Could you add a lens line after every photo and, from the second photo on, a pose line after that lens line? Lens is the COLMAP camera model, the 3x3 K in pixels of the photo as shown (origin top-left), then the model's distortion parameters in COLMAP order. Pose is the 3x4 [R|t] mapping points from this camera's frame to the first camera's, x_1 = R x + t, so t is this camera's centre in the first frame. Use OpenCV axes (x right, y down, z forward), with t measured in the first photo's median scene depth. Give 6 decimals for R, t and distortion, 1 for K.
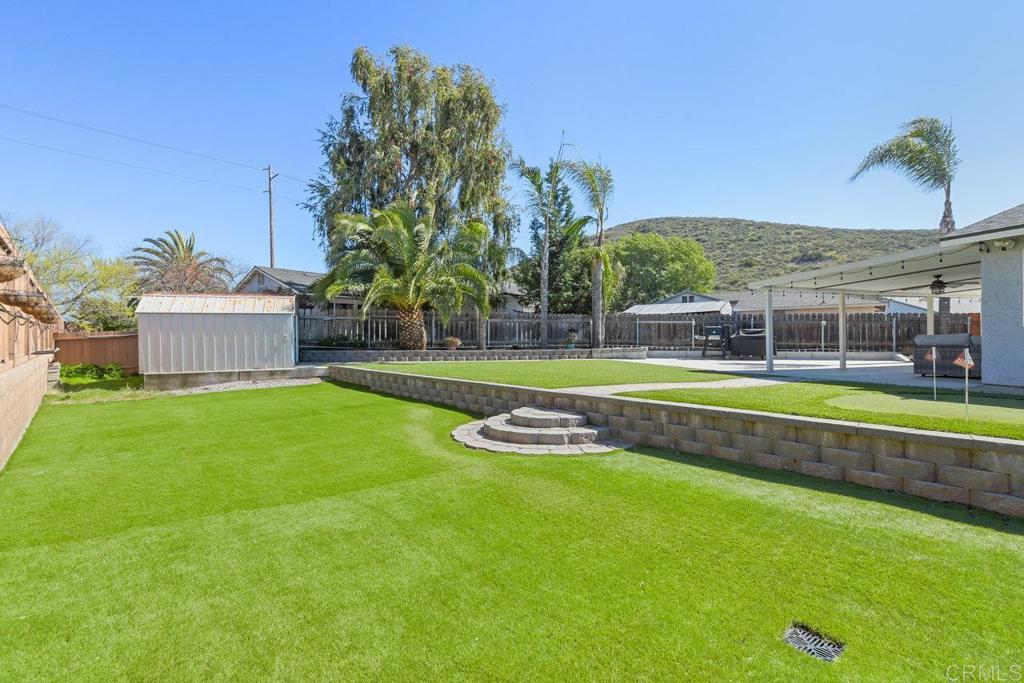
lens RADIAL K [[463.6, 0, 511.4], [0, 463.6, 342.7], [0, 0, 1]] dist [0.025369, 0.000095]
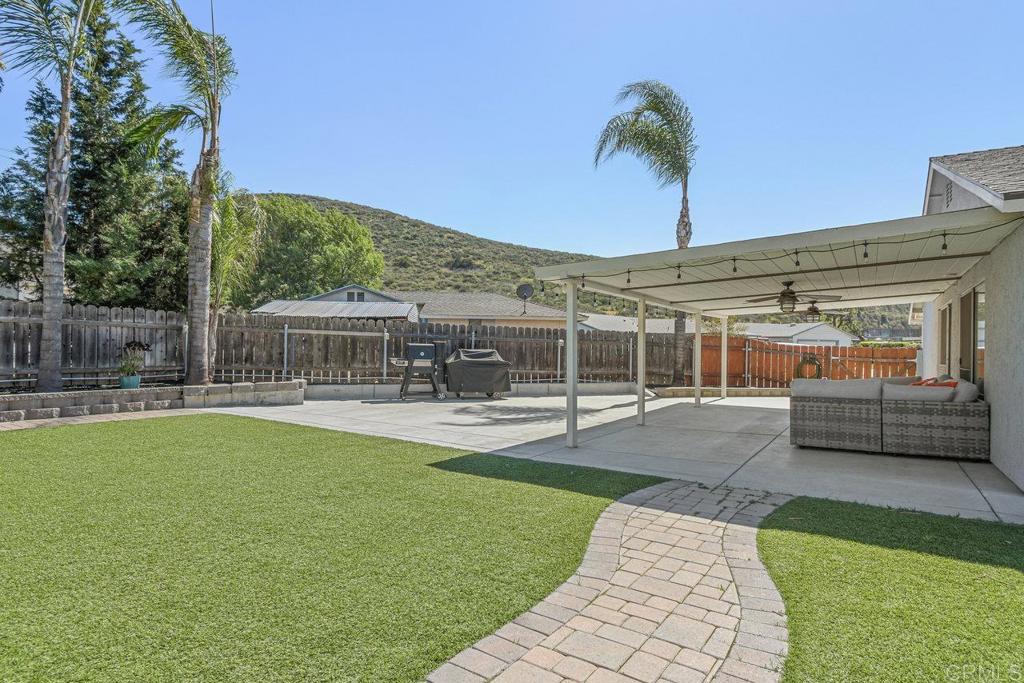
lens RADIAL K [[550.8, 0, 508.7], [0, 550.8, 344.3], [0, 0, 1]] dist [0.023657, 0.004406]
pose [[0.781362, 0.017103, 0.623843, 0.075322], [-0.011096, 0.999847, -0.013513, -0.023300], [-0.623979, 0.003636, 0.781433, 0.342262]]
